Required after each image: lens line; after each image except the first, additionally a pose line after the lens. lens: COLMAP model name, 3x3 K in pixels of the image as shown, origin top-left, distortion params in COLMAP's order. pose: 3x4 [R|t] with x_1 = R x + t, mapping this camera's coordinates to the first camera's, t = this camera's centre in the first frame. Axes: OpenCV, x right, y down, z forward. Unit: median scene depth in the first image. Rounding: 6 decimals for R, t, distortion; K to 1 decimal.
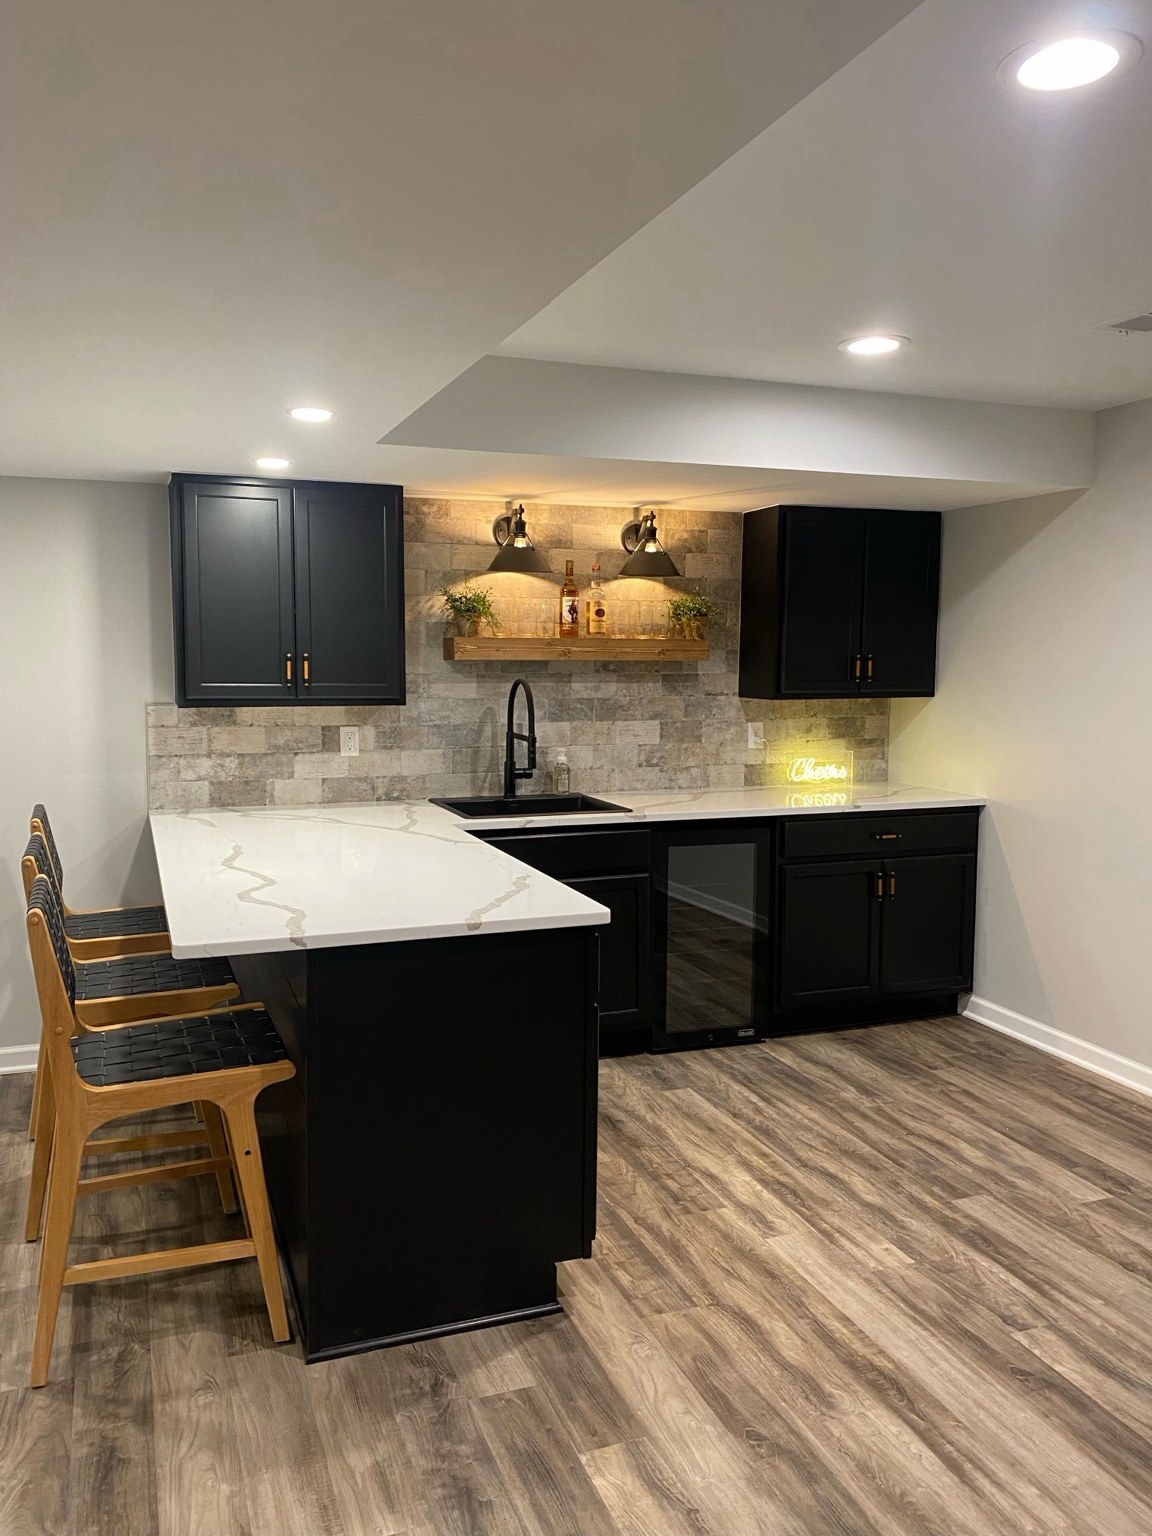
lens RADIAL K [[1162.9, 0, 564.8], [0, 1162.9, 774.6], [0, 0, 1]] dist [0.102450, -0.135403]
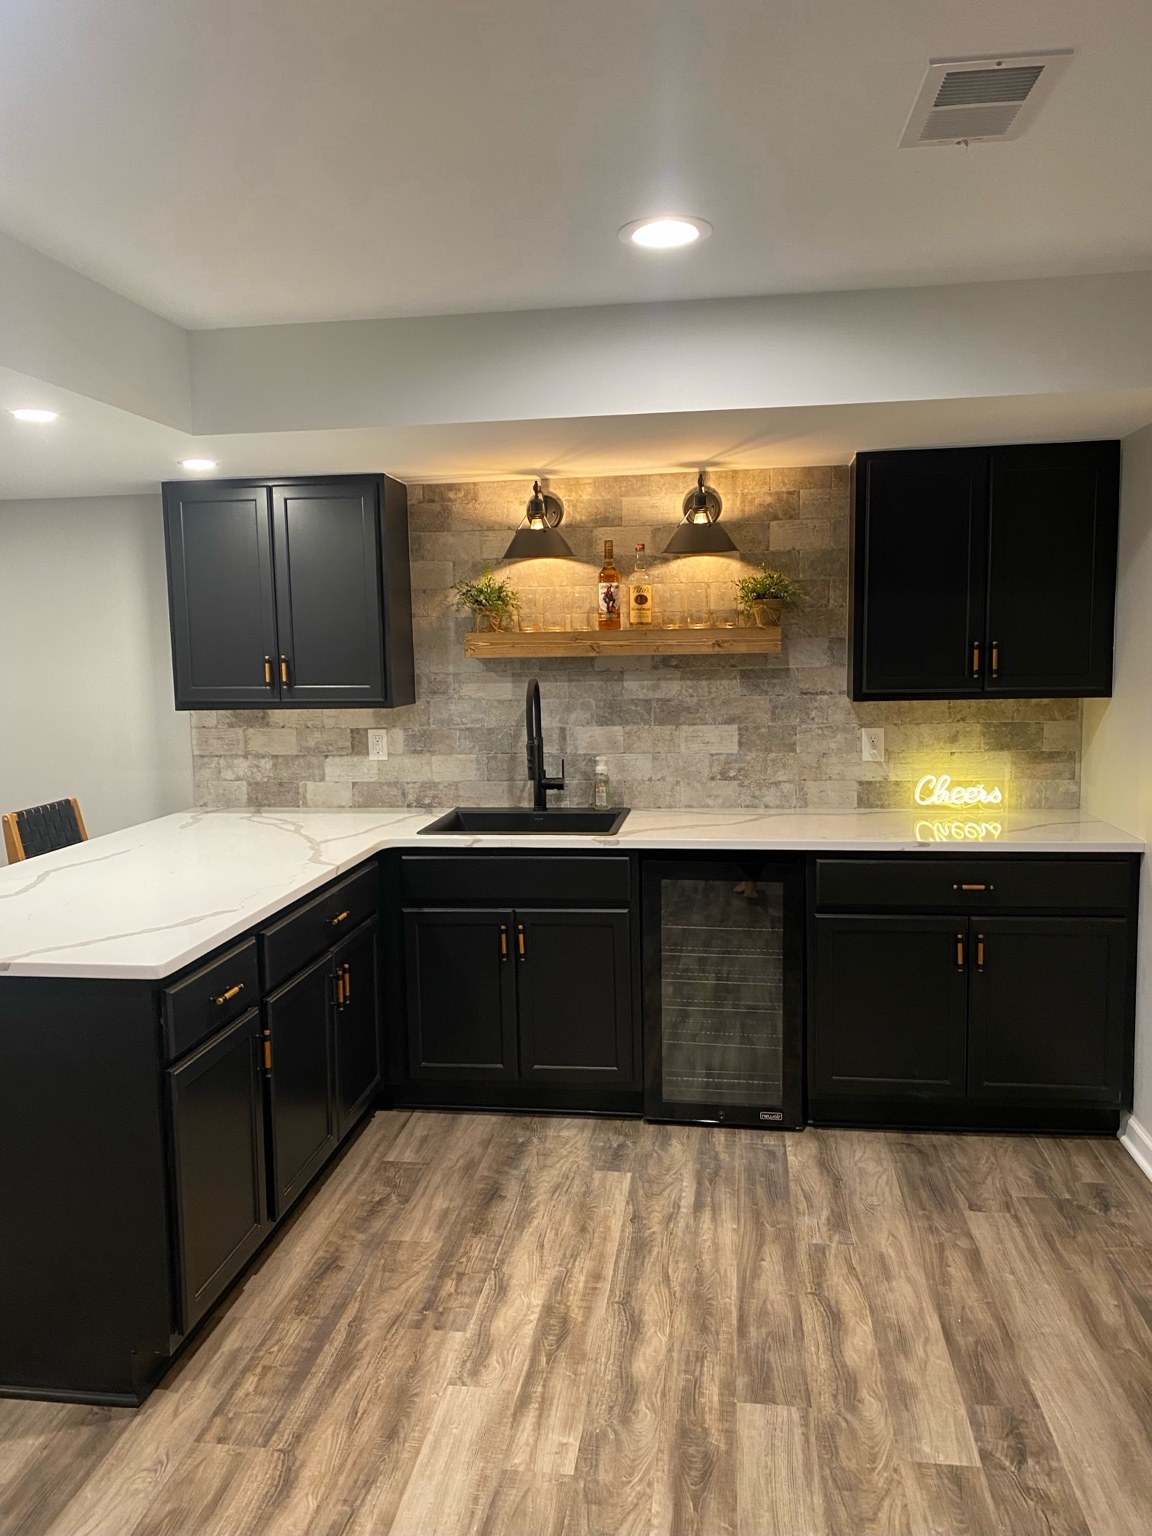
lens RADIAL K [[1154.1, 0, 577.6], [0, 1154.1, 786.9], [0, 0, 1]] dist [0.056462, -0.065278]
pose [[0.876050, 0.037920, -0.480727, 0.411375], [-0.026716, 0.999189, 0.030131, -0.026222], [0.481479, -0.013553, 0.876353, 0.237504]]
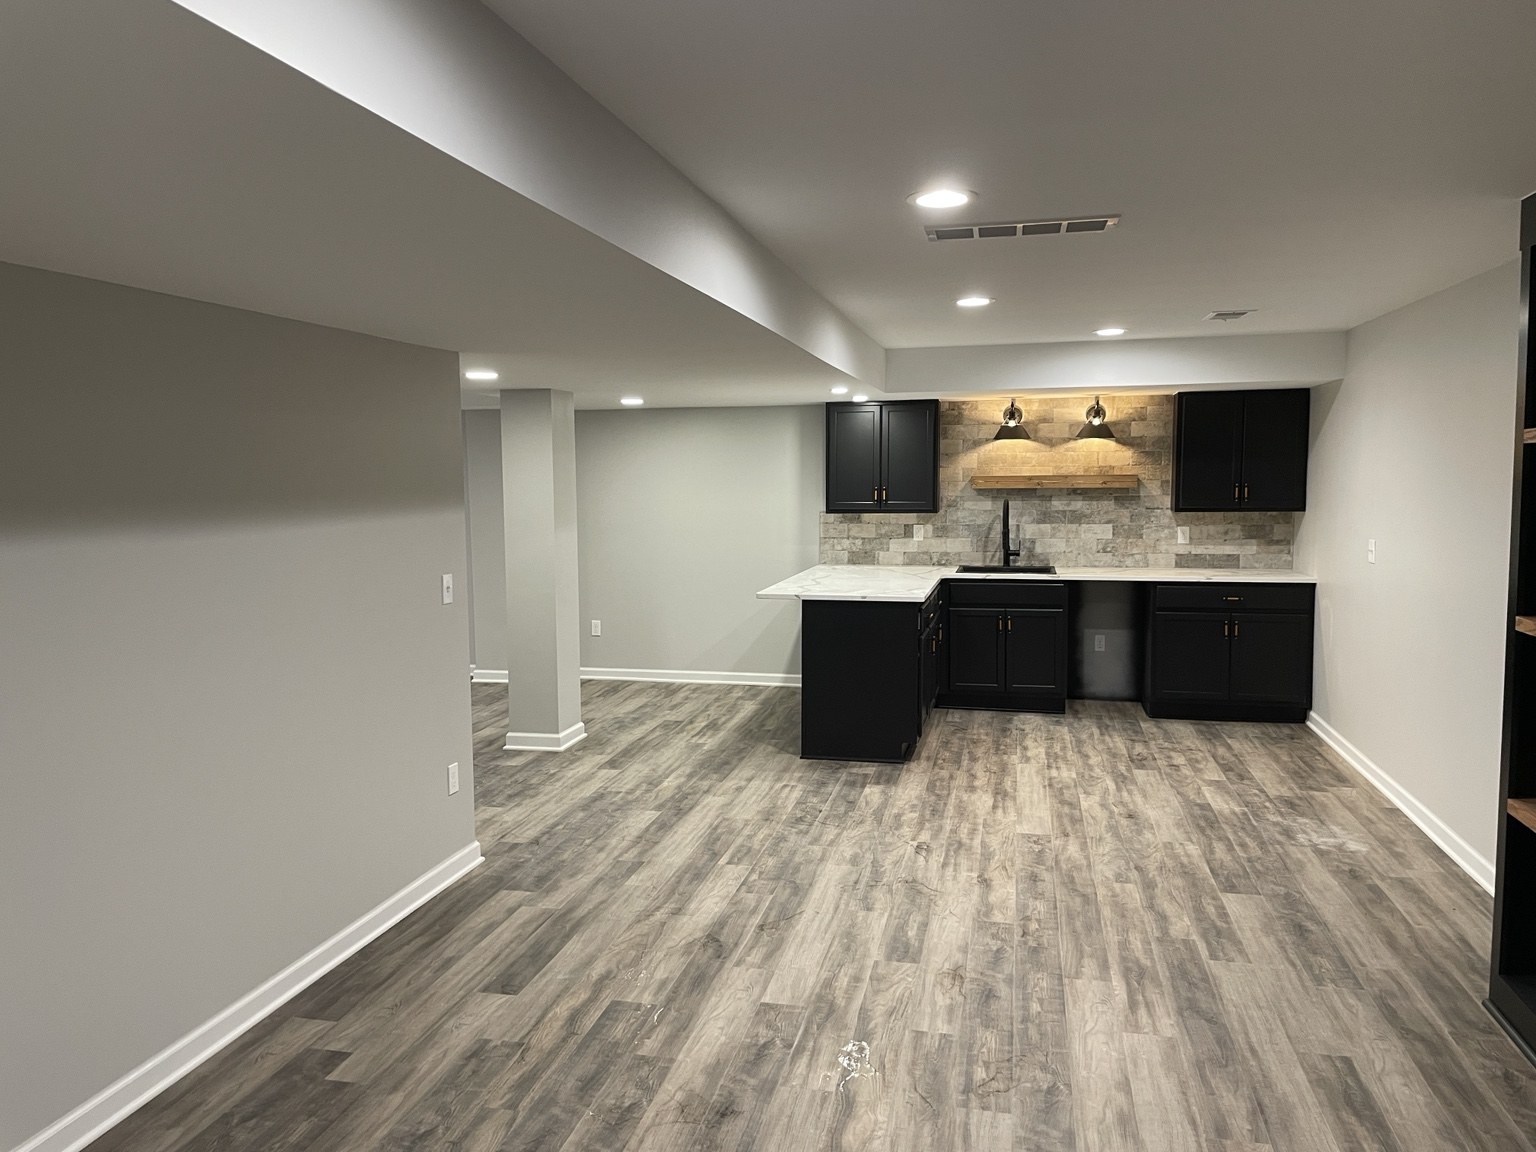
lens RADIAL K [[1154.1, 0, 745.7], [0, 1154.1, 577.6], [0, 0, 1]] dist [0.056462, -0.065278]
pose [[0.824779, 0.038149, -0.564167, 0.622665], [-0.046429, 0.998922, -0.000329, 0.056110], [0.563546, 0.026465, 0.825661, -0.672405]]
